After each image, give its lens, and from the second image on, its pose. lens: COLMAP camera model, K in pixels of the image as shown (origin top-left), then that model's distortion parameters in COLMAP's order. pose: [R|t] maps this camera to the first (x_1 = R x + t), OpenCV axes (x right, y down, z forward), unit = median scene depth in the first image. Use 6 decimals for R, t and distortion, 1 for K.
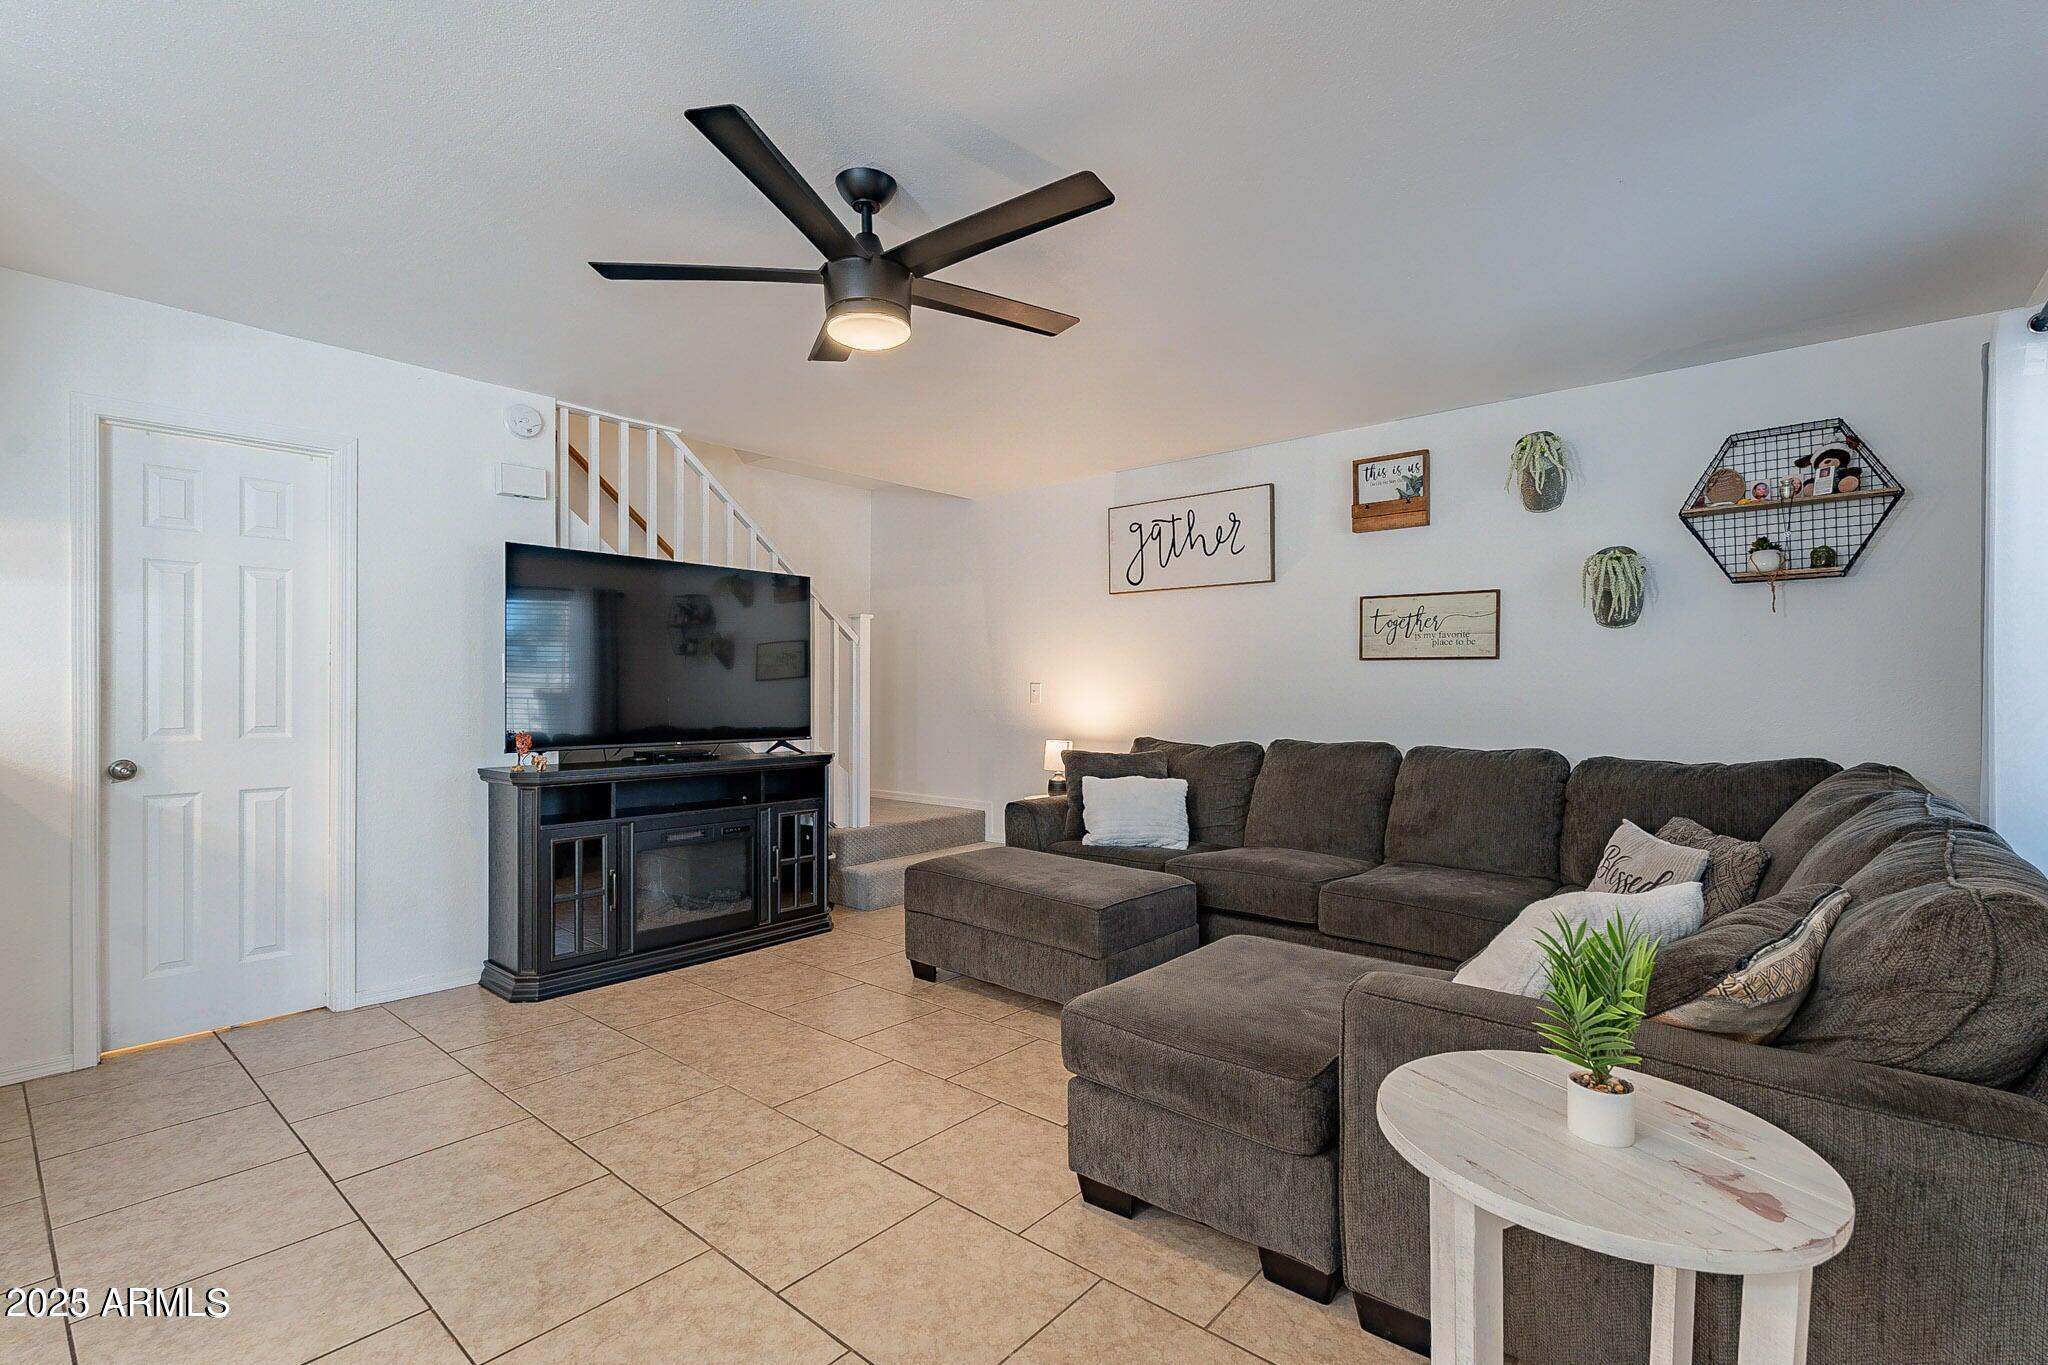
lens RADIAL K [[920.5, 0, 1034.1], [0, 920.5, 684.9], [0, 0, 1]] dist [-0.003896, 0.000150]
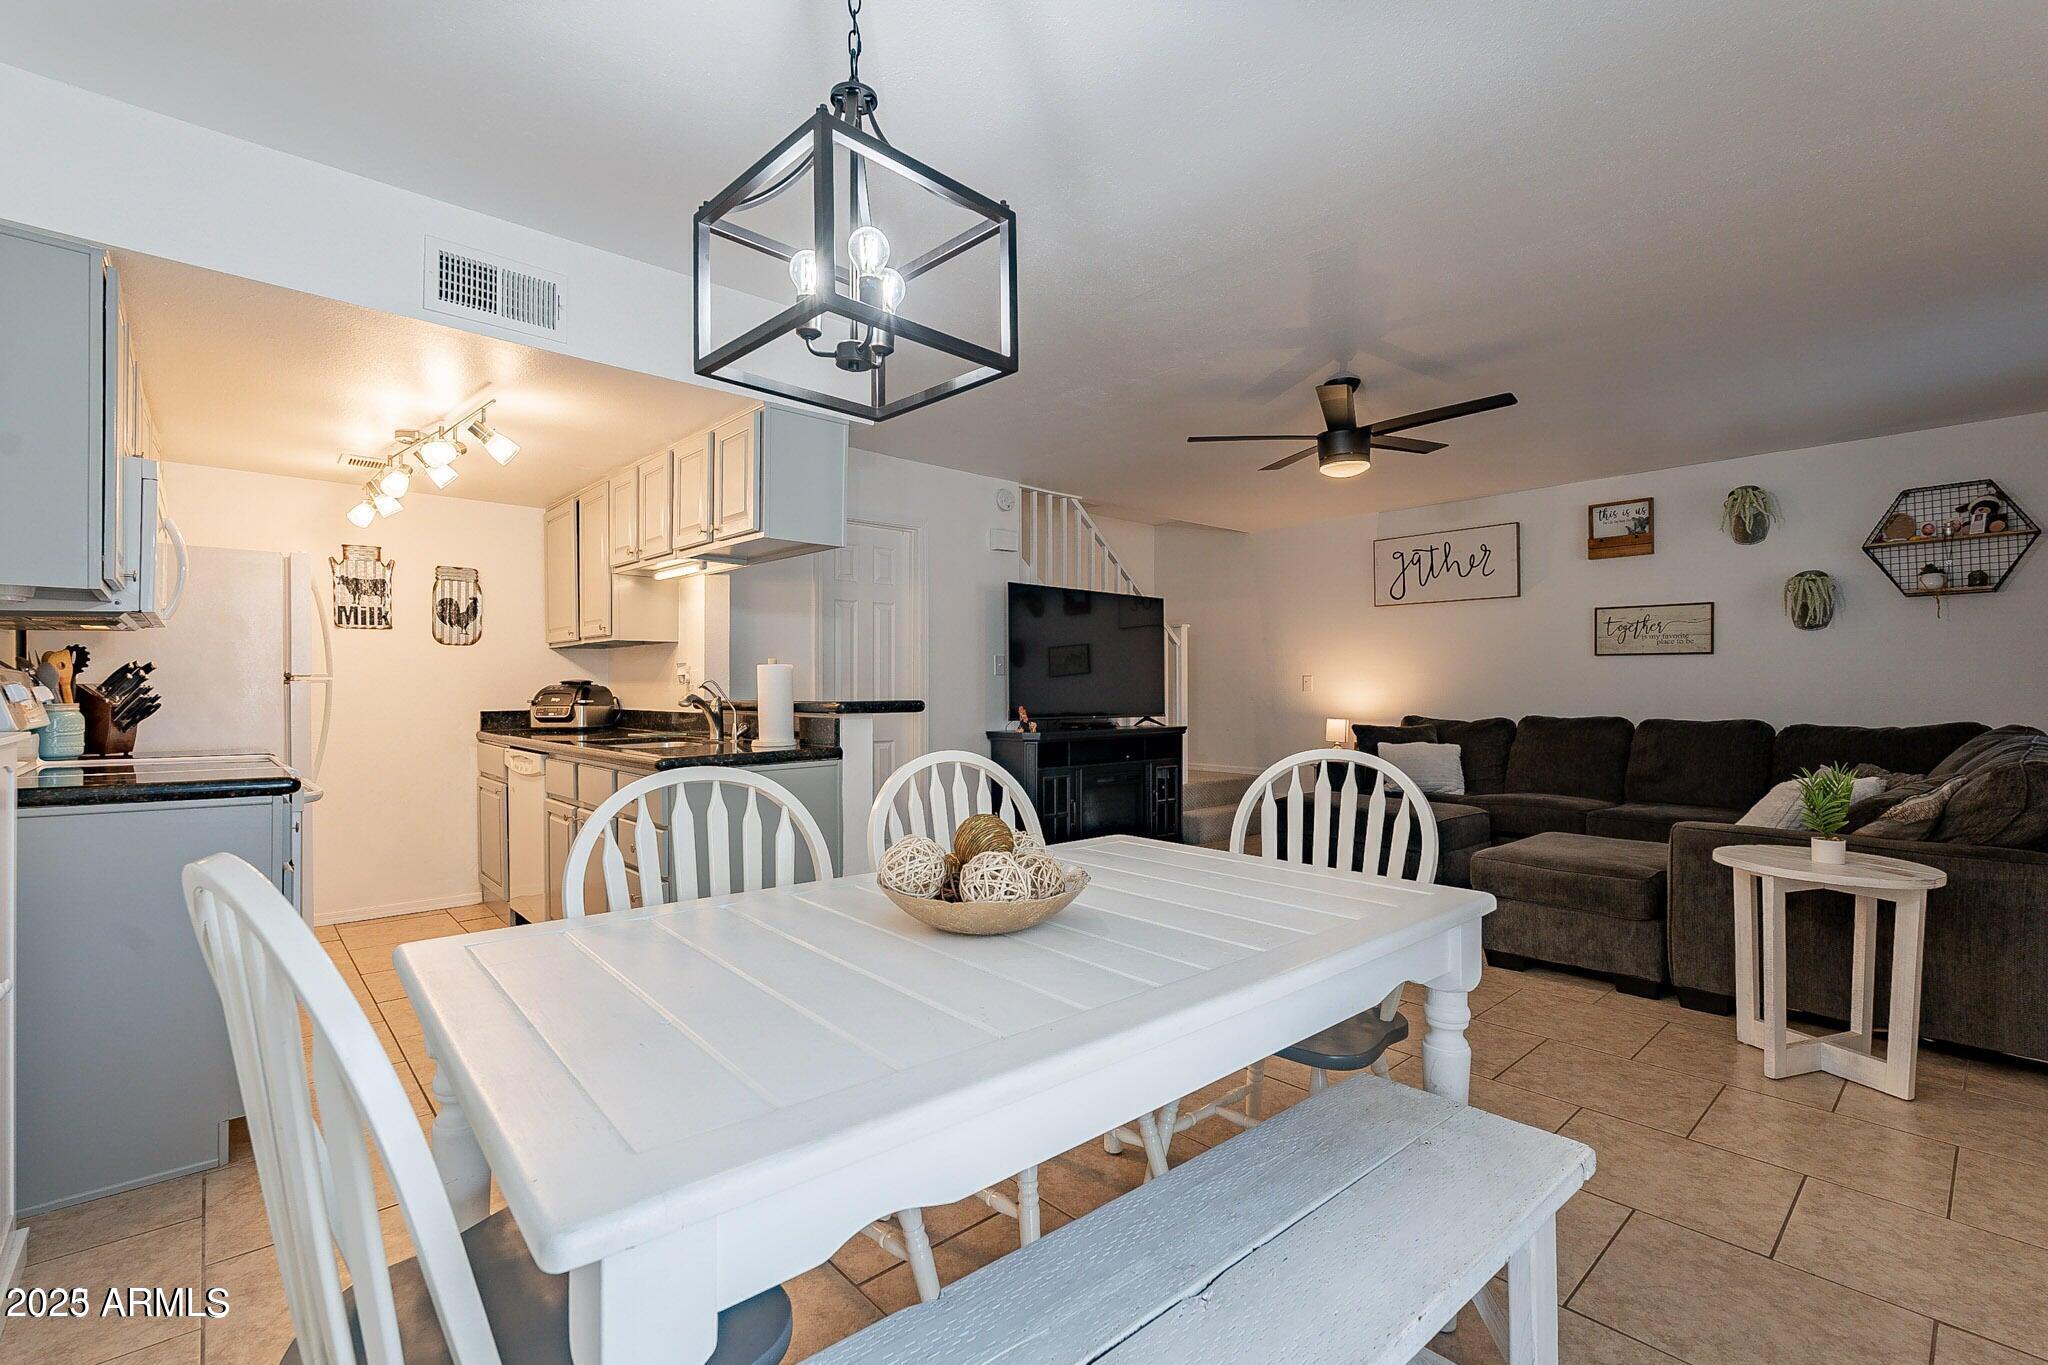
lens RADIAL K [[920.5, 0, 1015.0], [0, 920.5, 683.6], [0, 0, 1]] dist [-0.003896, 0.000150]
pose [[0.991340, -0.004031, -0.131257, -0.358829], [0.003891, 0.999992, -0.001326, 0.013963], [0.131261, 0.000804, 0.991348, -0.504019]]
